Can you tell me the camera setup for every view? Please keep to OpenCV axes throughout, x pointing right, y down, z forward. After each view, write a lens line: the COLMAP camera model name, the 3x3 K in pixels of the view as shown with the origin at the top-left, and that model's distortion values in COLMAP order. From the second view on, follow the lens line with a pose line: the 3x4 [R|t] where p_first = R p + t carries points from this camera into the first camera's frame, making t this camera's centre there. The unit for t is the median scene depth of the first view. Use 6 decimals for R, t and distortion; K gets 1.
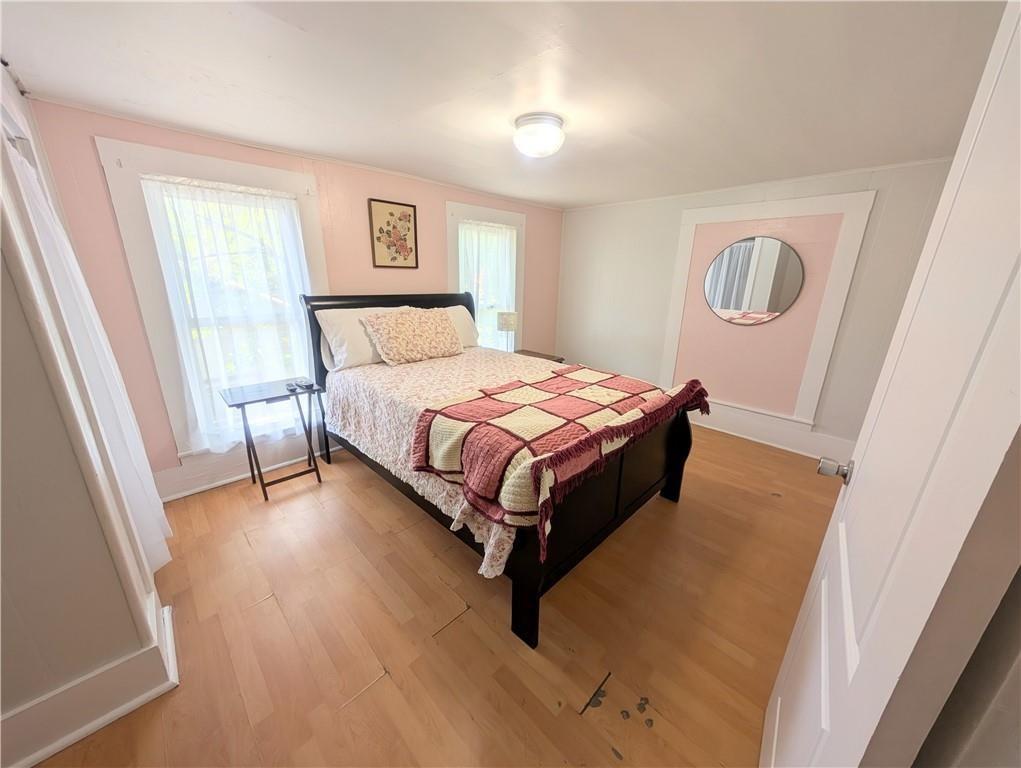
lens RADIAL K [[370.4, 0, 508.3], [0, 370.4, 386.7], [0, 0, 1]] dist [0.000925, 0.000063]
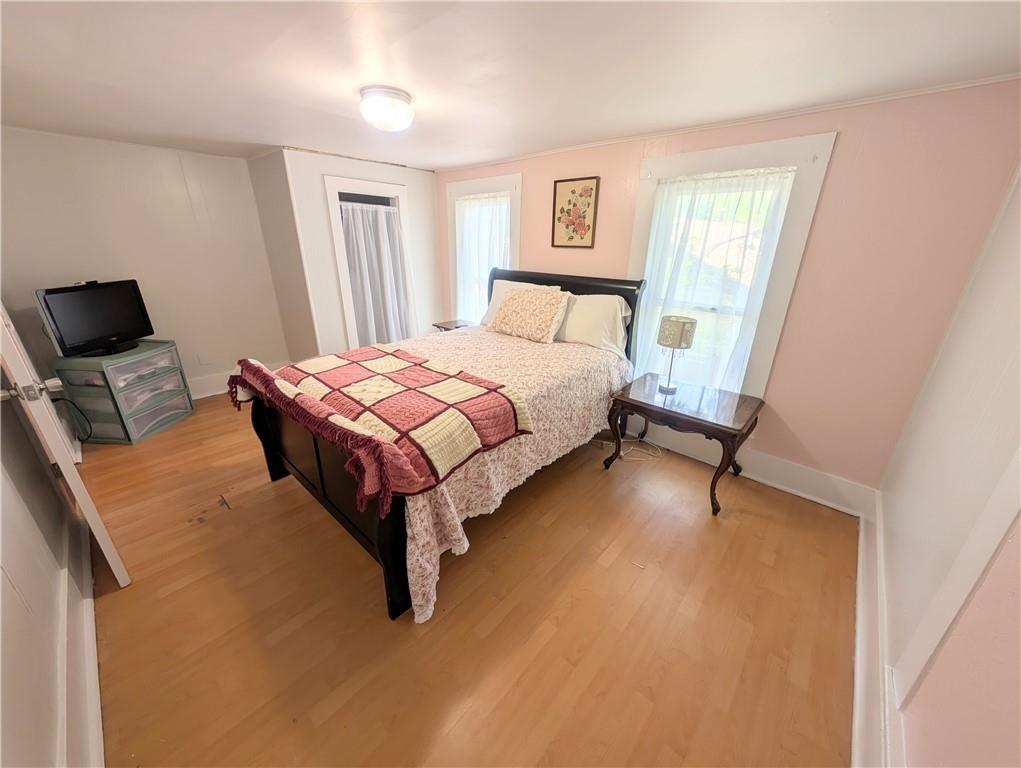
lens RADIAL K [[370.4, 0, 508.3], [0, 370.4, 386.7], [0, 0, 1]] dist [0.000925, 0.000063]
pose [[0.053616, 0.346259, -0.936605, 0.849510], [-0.310429, 0.897259, 0.313943, -0.282638], [0.949083, 0.273917, 0.155597, 0.906835]]
